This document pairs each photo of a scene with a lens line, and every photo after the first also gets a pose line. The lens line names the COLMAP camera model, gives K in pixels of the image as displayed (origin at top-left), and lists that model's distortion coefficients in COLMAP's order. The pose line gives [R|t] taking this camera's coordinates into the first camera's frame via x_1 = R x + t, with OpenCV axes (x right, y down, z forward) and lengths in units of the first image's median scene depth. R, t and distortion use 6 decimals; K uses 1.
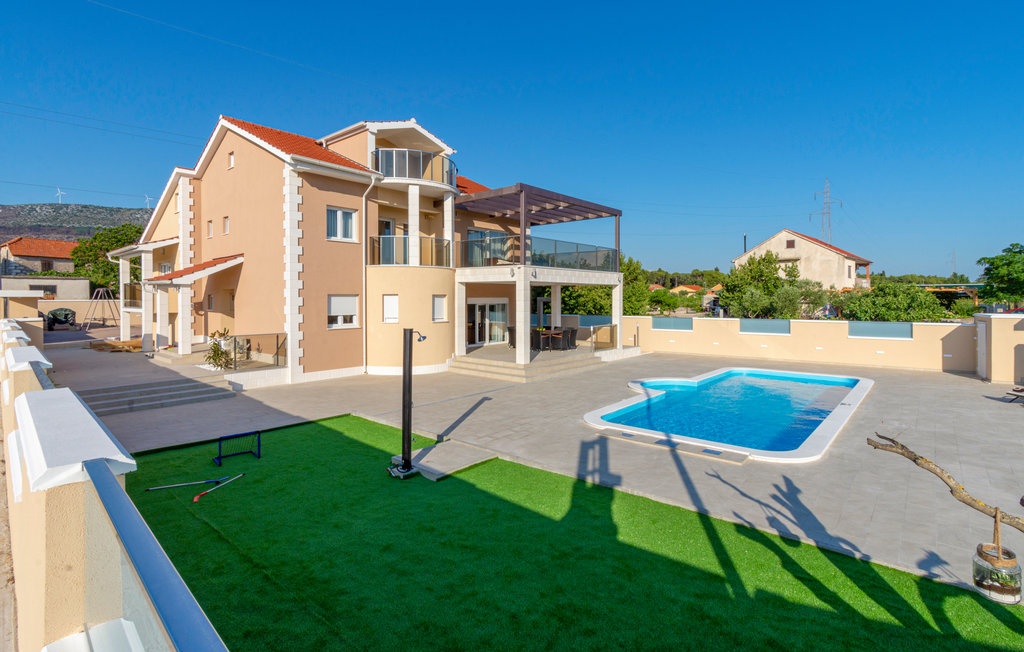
lens RADIAL K [[476.0, 0, 514.4], [0, 476.0, 303.8], [0, 0, 1]] dist [-0.001222, -0.000244]
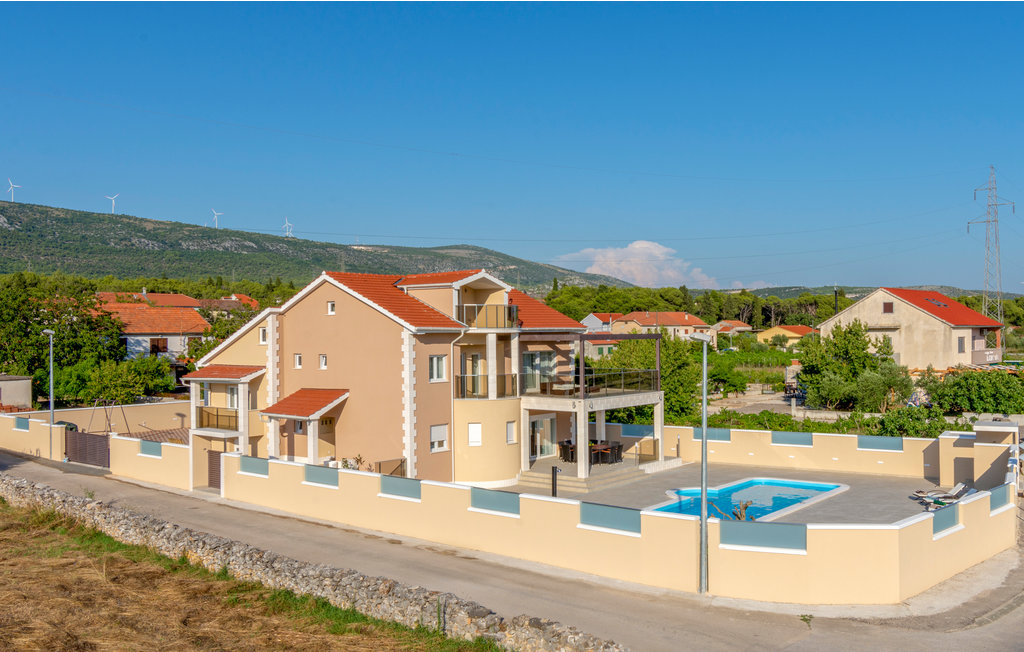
lens RADIAL K [[895.9, 0, 514.0], [0, 895.9, 329.5], [0, 0, 1]] dist [0.012050, 0.008695]
pose [[0.999125, -0.010355, 0.040526, -0.211735], [0.011253, 0.999695, -0.021979, -0.177209], [-0.040286, 0.022416, 0.998937, -1.123413]]
